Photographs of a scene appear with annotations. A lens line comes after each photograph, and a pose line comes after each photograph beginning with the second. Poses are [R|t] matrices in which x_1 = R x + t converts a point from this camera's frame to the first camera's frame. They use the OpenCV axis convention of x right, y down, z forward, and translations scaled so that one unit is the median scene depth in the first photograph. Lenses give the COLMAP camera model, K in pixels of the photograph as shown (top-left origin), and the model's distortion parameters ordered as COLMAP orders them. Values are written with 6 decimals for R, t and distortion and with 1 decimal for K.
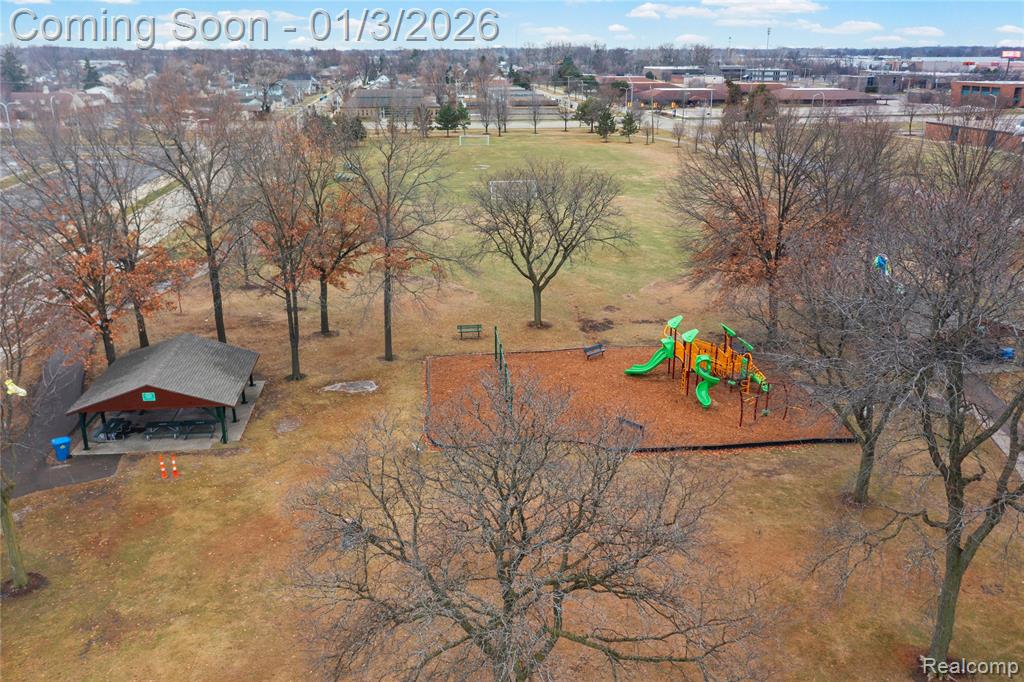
lens RADIAL K [[854.0, 0, 512.6], [0, 854.0, 324.7], [0, 0, 1]] dist [0.008840, 0.011946]
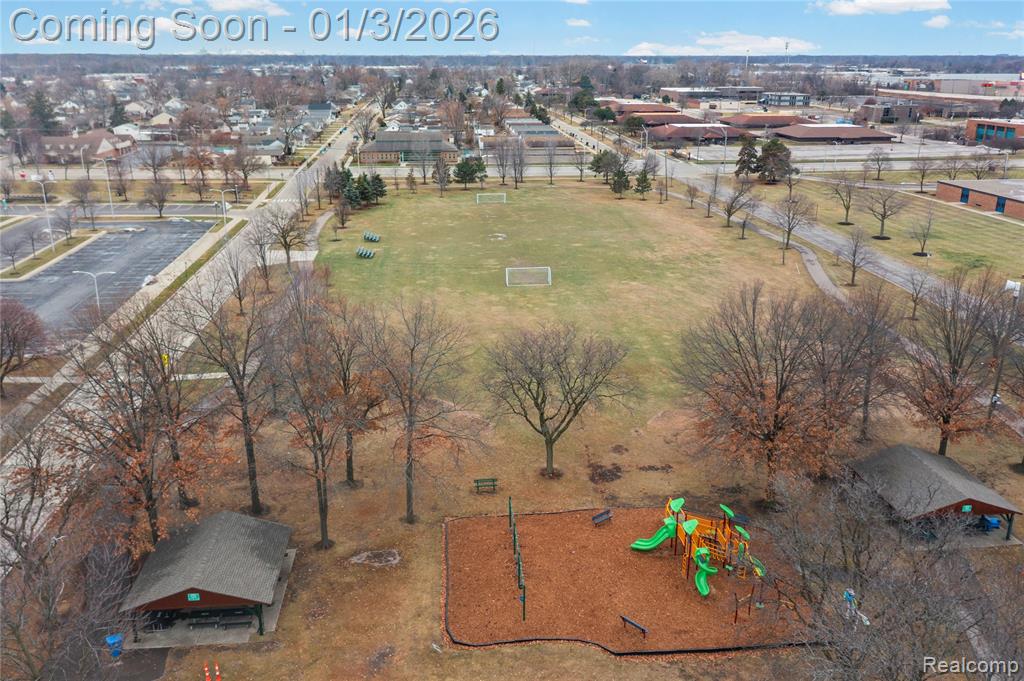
lens RADIAL K [[854.0, 0, 512.6], [0, 854.0, 324.2], [0, 0, 1]] dist [0.008840, 0.011946]
pose [[0.999801, 0.009742, -0.017422, -0.000095], [-0.009712, 0.999951, 0.001804, -0.169388], [0.017438, -0.001635, 0.999847, -0.056826]]
